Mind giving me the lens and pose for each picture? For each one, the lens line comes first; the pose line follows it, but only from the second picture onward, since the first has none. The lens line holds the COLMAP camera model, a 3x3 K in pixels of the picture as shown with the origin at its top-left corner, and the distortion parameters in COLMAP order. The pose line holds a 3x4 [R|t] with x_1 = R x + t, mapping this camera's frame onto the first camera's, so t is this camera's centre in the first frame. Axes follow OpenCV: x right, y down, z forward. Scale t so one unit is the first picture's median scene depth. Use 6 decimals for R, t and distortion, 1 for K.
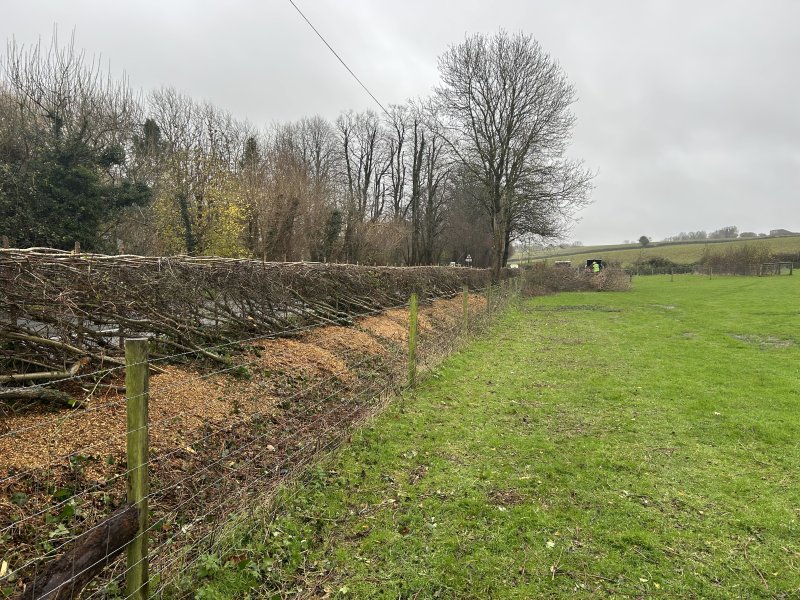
lens RADIAL K [[597.1, 0, 401.2], [0, 597.1, 299.9], [0, 0, 1]] dist [0.013600, 0.002266]
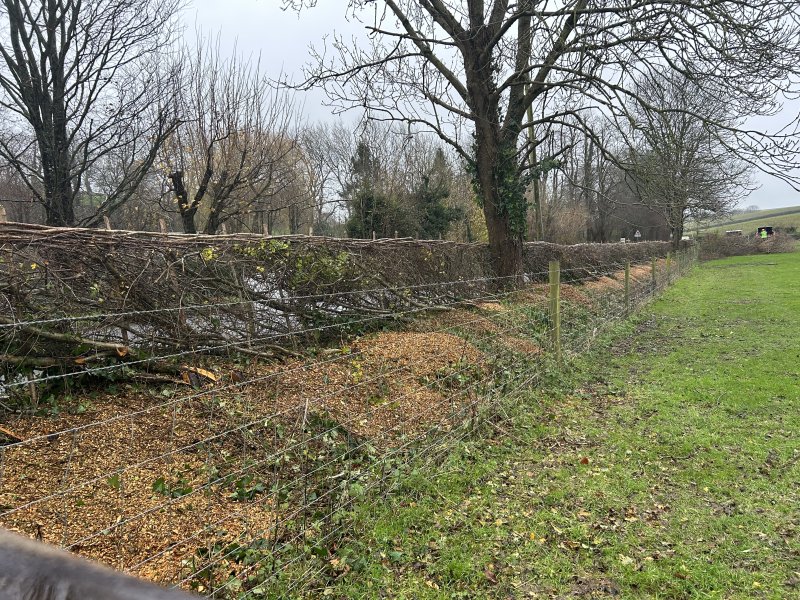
lens RADIAL K [[597.1, 0, 398.1], [0, 597.1, 298.9], [0, 0, 1]] dist [0.013600, 0.002266]
pose [[0.966861, -0.048941, -0.250568, -0.070448], [0.054665, 0.998378, 0.015932, 0.012606], [0.249382, -0.029102, 0.967968, -0.280817]]
